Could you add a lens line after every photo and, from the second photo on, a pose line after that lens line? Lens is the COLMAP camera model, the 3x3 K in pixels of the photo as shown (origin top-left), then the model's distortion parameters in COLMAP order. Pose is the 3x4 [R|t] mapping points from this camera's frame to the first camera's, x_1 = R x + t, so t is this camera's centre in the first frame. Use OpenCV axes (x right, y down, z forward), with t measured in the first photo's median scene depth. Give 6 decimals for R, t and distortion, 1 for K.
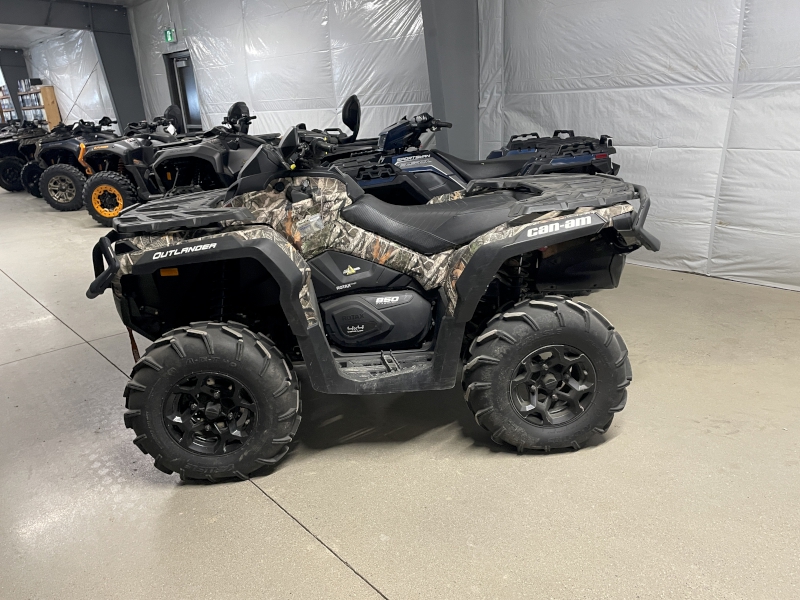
lens RADIAL K [[627.2, 0, 398.1], [0, 627.2, 304.0], [0, 0, 1]] dist [0.031851, -0.038099]
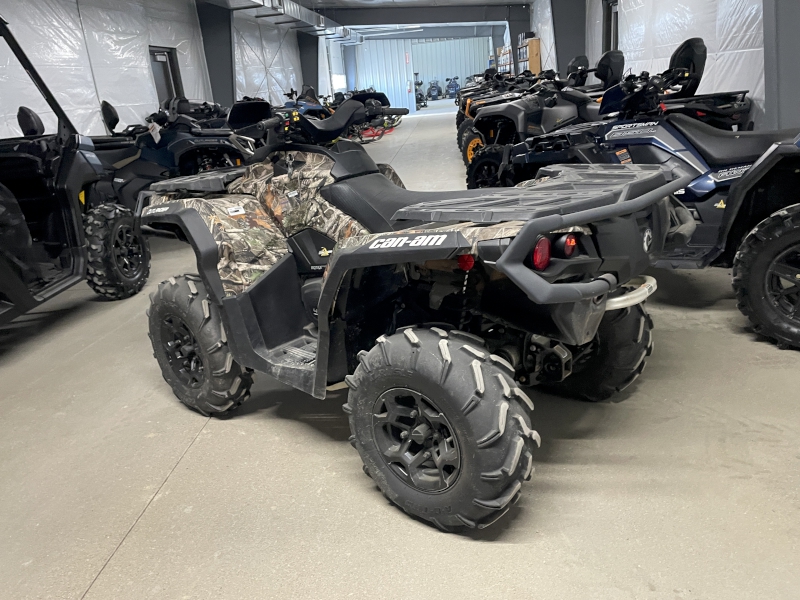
lens RADIAL K [[627.2, 0, 399.2], [0, 627.2, 305.5], [0, 0, 1]] dist [0.031851, -0.038099]
pose [[0.687605, 0.231273, -0.688267, 0.698295], [-0.172810, 0.972804, 0.154240, -0.145310], [0.705220, 0.012883, 0.708871, 0.409050]]
